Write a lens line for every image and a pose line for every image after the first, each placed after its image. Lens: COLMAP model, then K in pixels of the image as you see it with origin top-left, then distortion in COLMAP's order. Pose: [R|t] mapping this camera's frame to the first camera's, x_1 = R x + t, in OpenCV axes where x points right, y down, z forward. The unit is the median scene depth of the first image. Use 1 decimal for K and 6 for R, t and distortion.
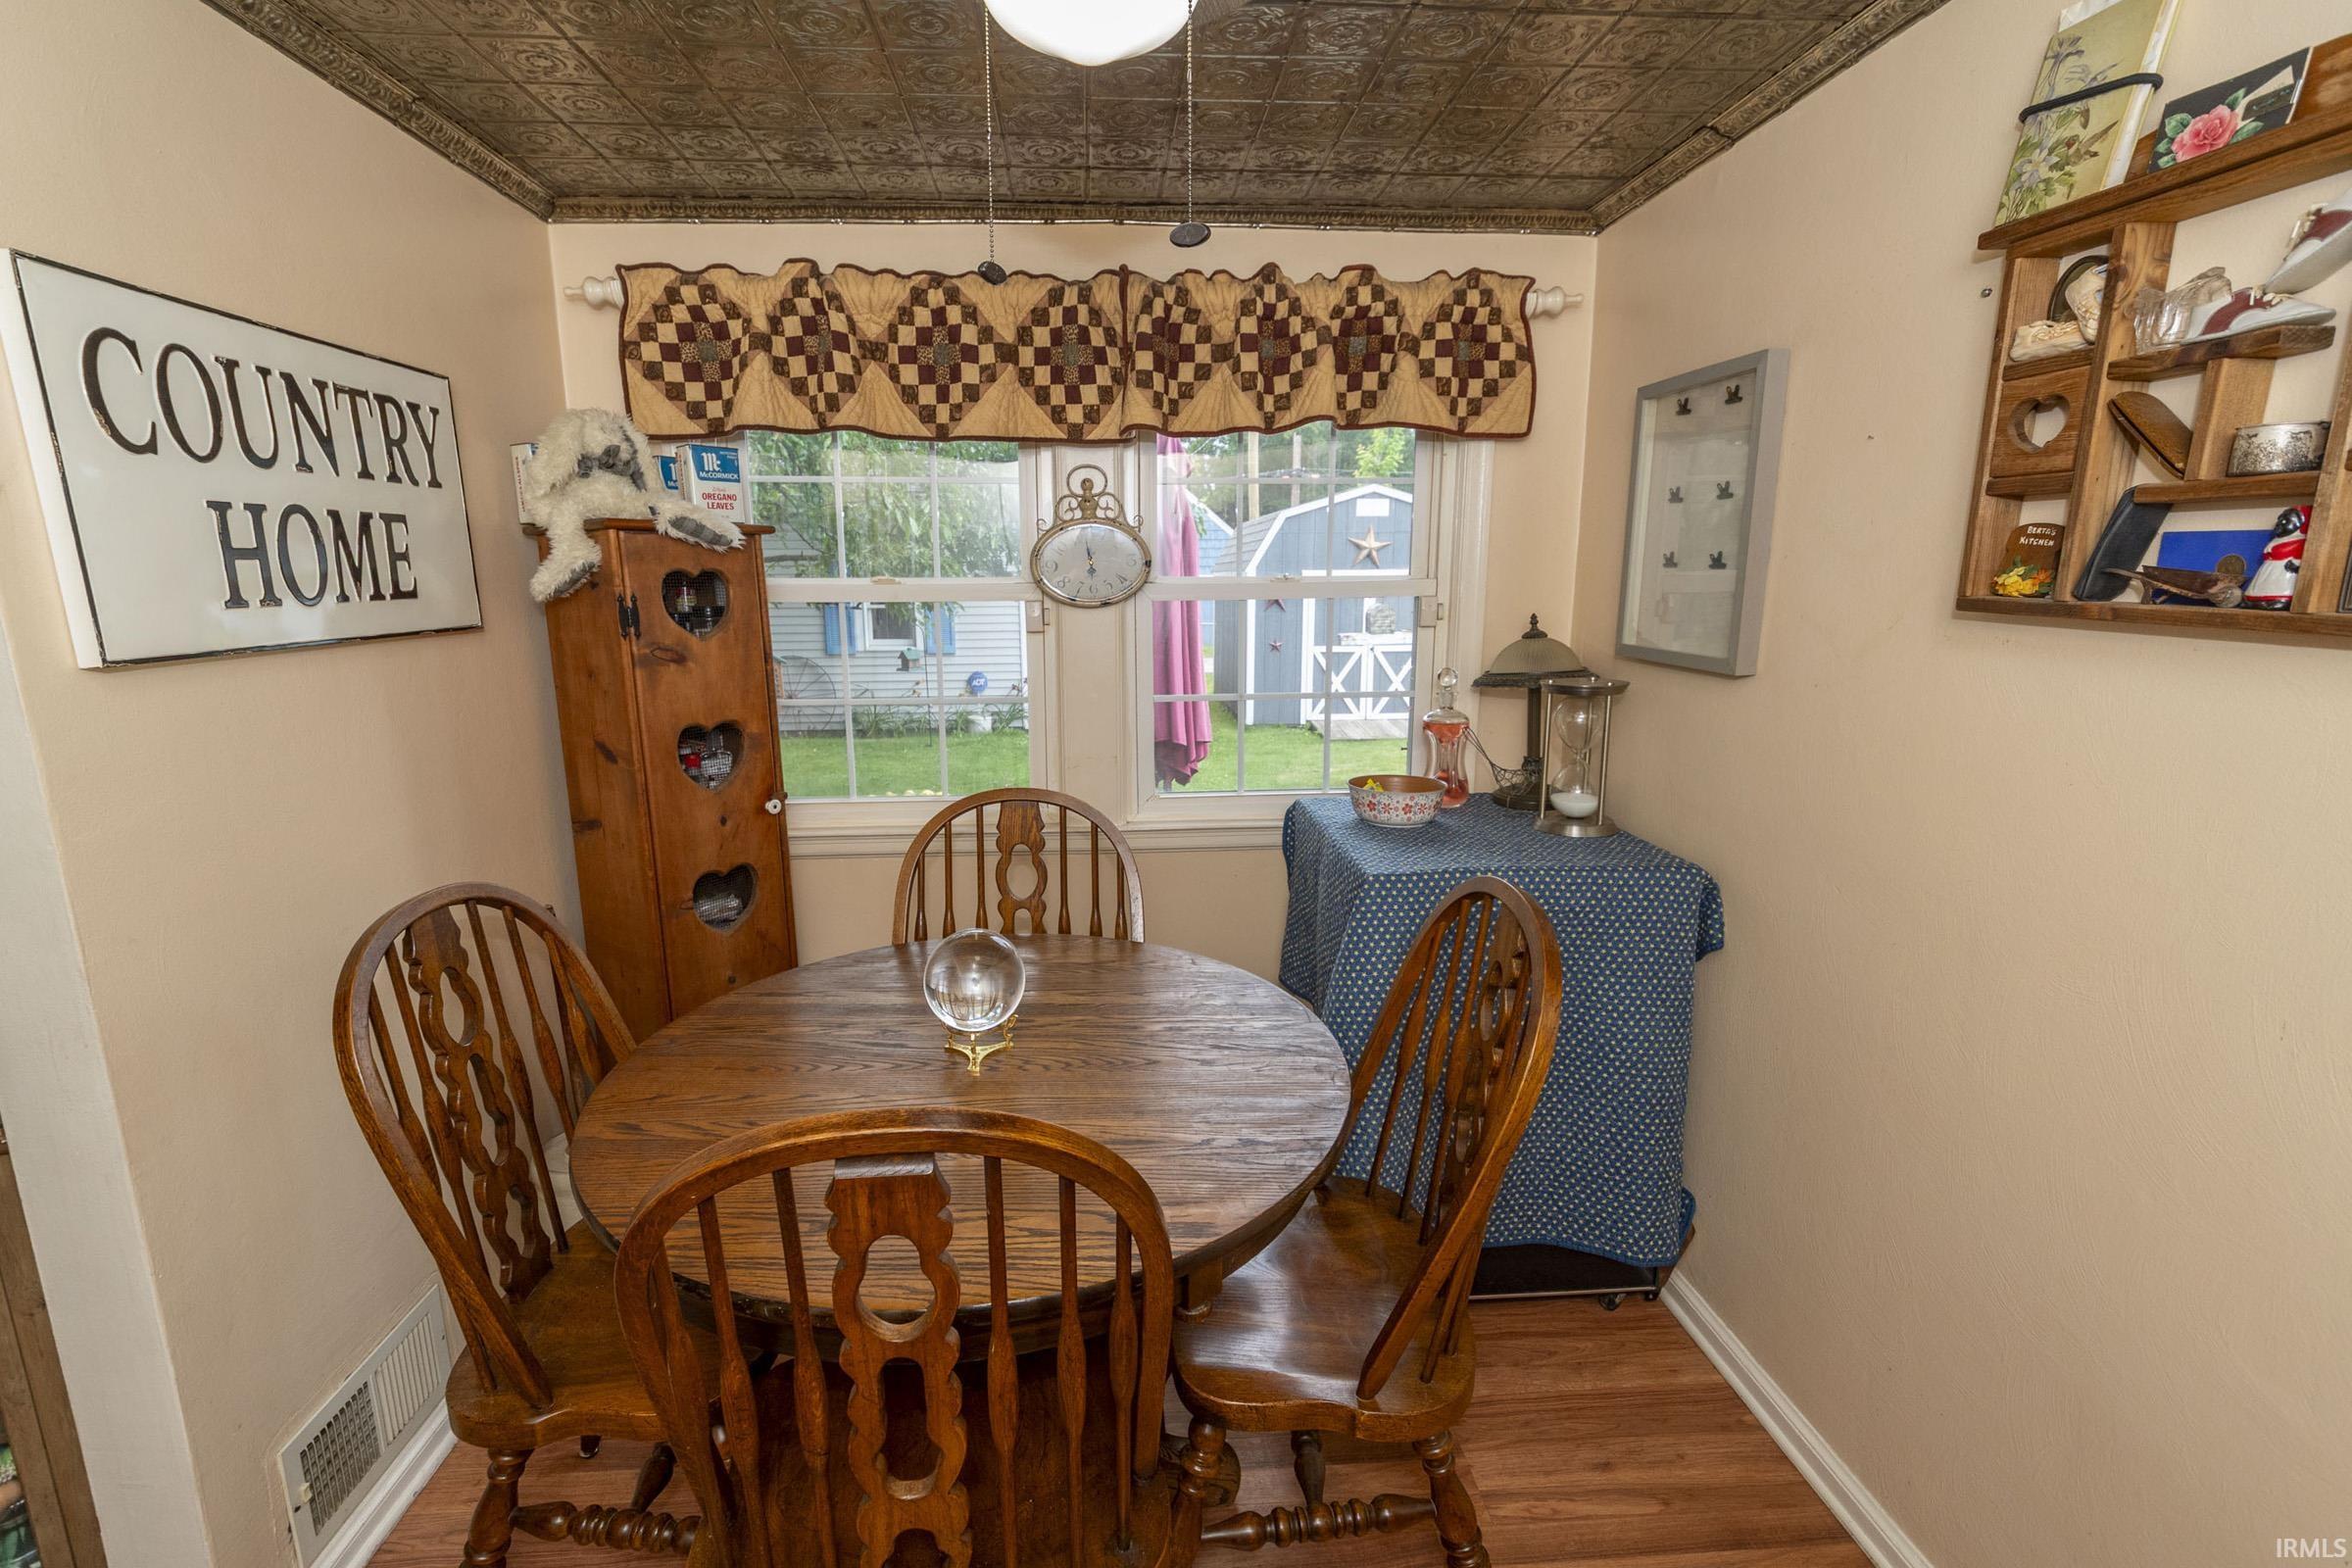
lens RADIAL K [[1016.9, 0, 1172.3], [0, 1016.9, 776.4], [0, 0, 1]] dist [0.015446, -0.009383]
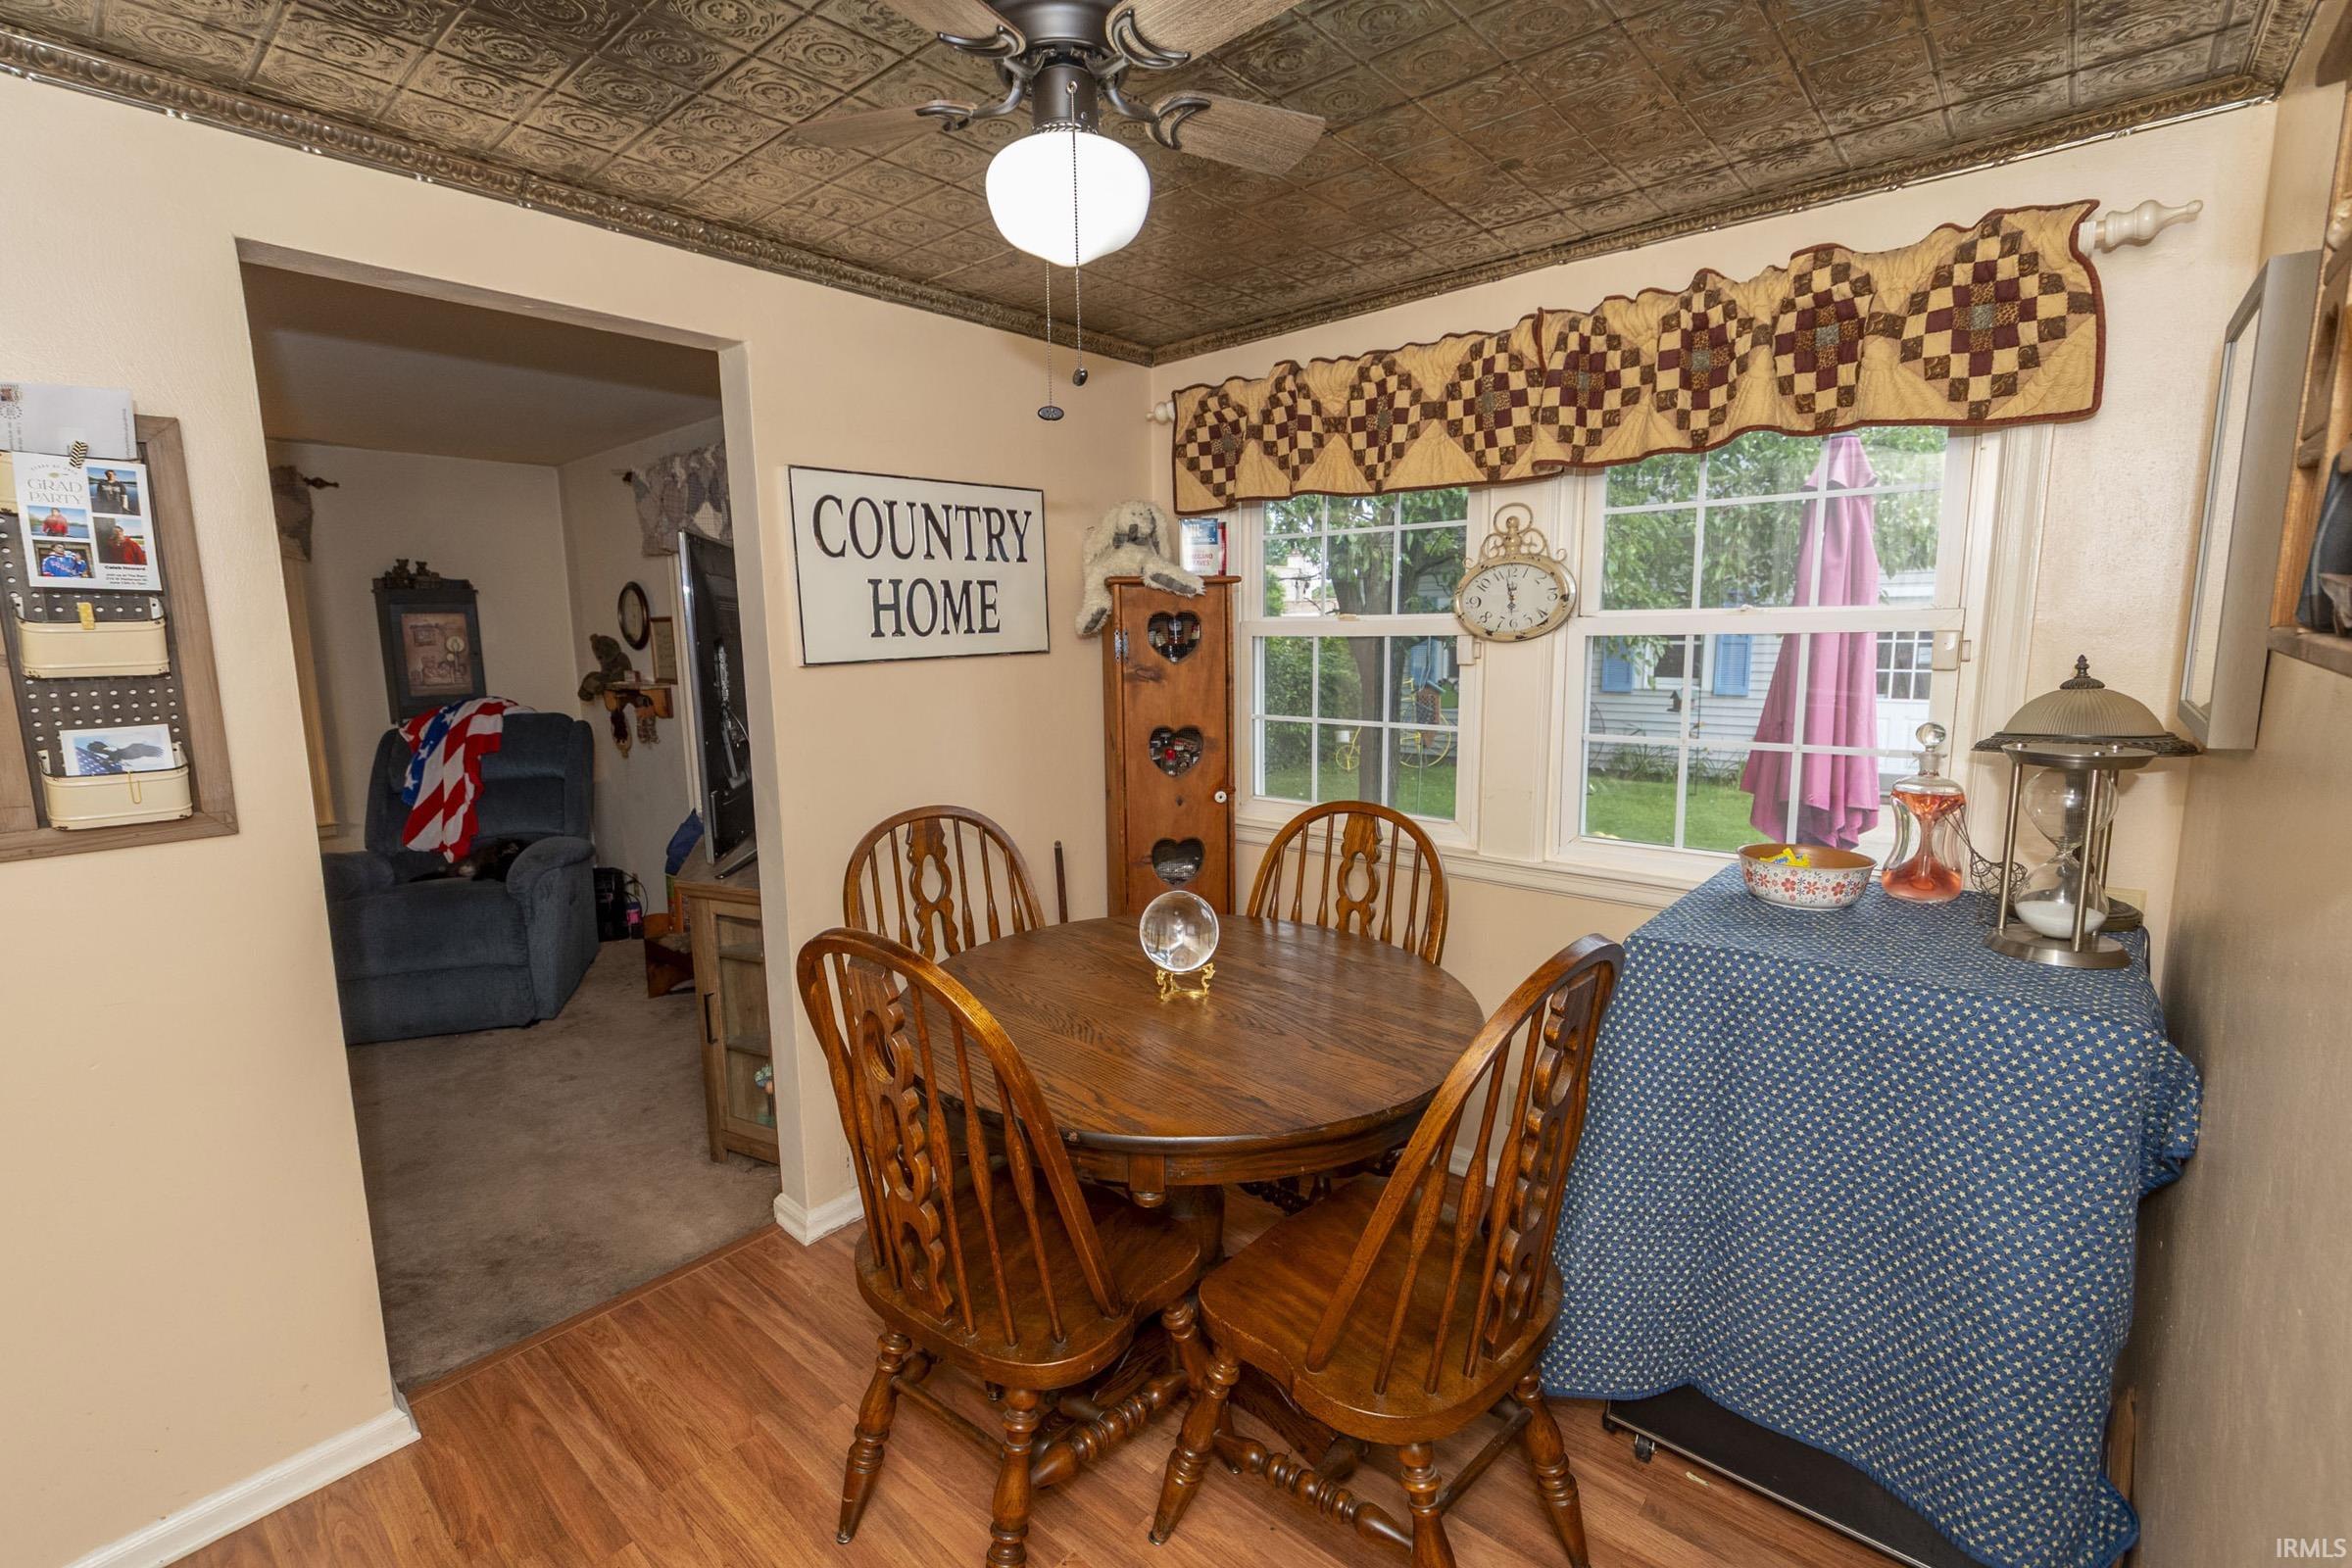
lens RADIAL K [[1037.8, 0, 1176.0], [0, 1037.8, 784.0], [0, 0, 1]] dist [-0.002771, -0.000544]
pose [[0.709675, 0.102691, -0.697005, 0.468735], [-0.123745, 0.992109, 0.020175, -0.005369], [0.693577, 0.071933, 0.716782, 0.039905]]
